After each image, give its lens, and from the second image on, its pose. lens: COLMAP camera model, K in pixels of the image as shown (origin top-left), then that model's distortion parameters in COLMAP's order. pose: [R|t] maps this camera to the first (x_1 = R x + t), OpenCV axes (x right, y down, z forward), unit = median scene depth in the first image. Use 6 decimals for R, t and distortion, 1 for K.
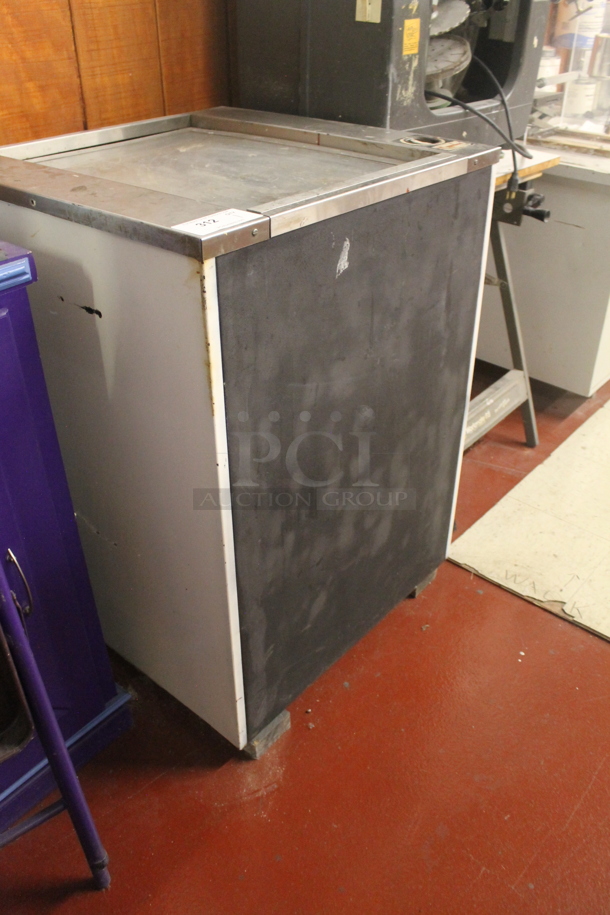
lens RADIAL K [[774.9, 0, 307.9], [0, 774.9, 457.1], [0, 0, 1]] dist [-0.161139, 0.134837]
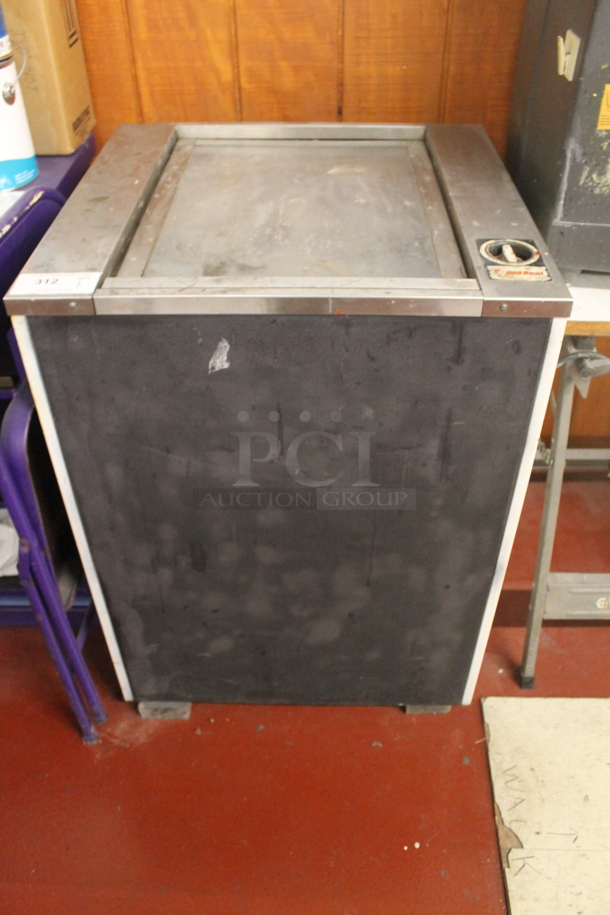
lens RADIAL K [[771.7, 0, 309.3], [0, 771.7, 458.2], [0, 0, 1]] dist [-0.167141, 0.140550]
pose [[0.633317, 0.504929, -0.586478, 0.537424], [-0.420781, 0.860691, 0.286626, -0.348337], [0.649502, 0.065254, 0.757554, 0.283960]]
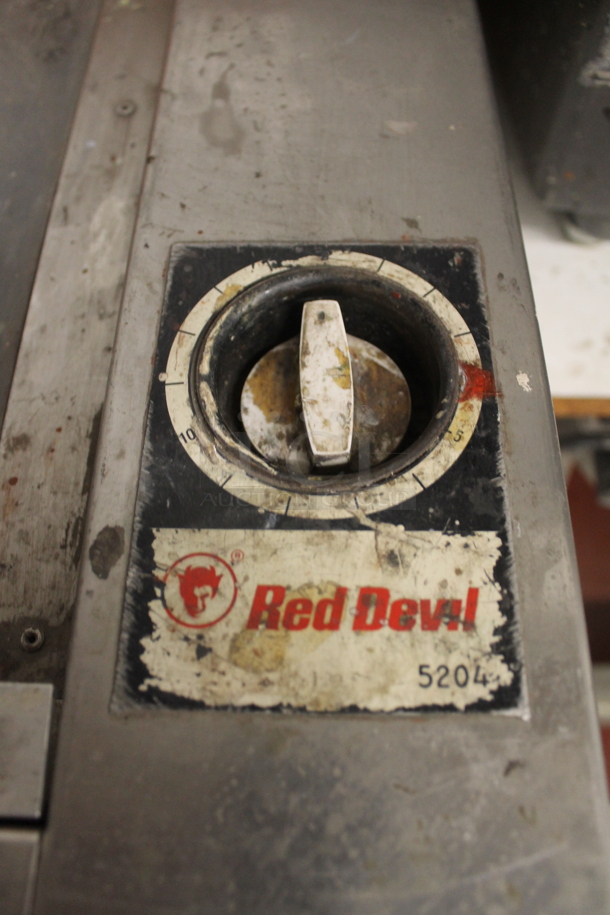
lens RADIAL K [[774.9, 0, 307.9], [0, 774.9, 457.1], [0, 0, 1]] dist [-0.161139, 0.134837]
pose [[0.640273, 0.682386, -0.352704, 0.197258], [-0.424178, 0.696896, 0.578281, -0.456719], [0.640409, -0.220648, 0.735656, 0.828921]]
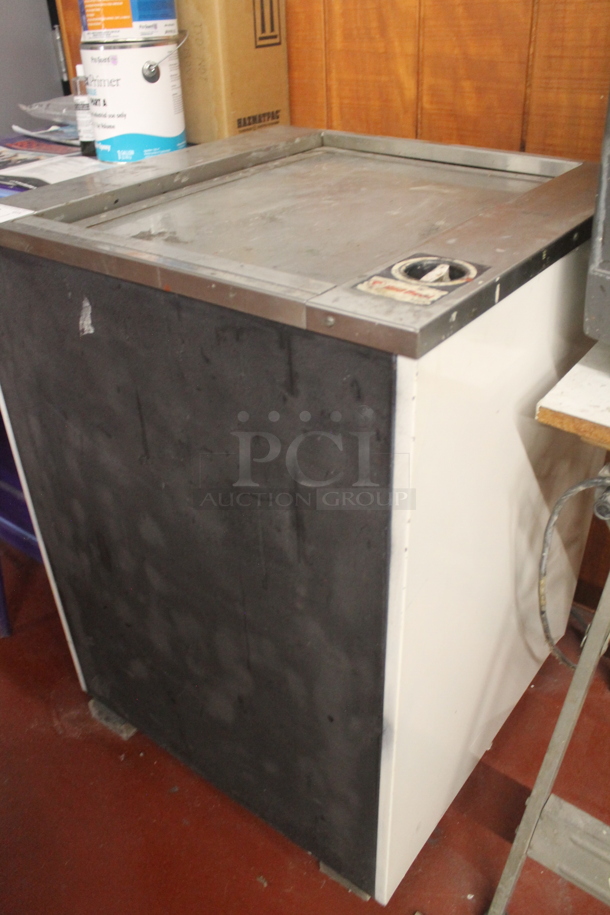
lens RADIAL K [[774.9, 0, 307.9], [0, 774.9, 457.1], [0, 0, 1]] dist [-0.161139, 0.134837]
pose [[0.046146, 0.541055, -0.839720, 0.624328], [-0.520787, 0.730368, 0.441977, -0.480295], [0.852439, 0.416920, 0.315478, 0.754968]]
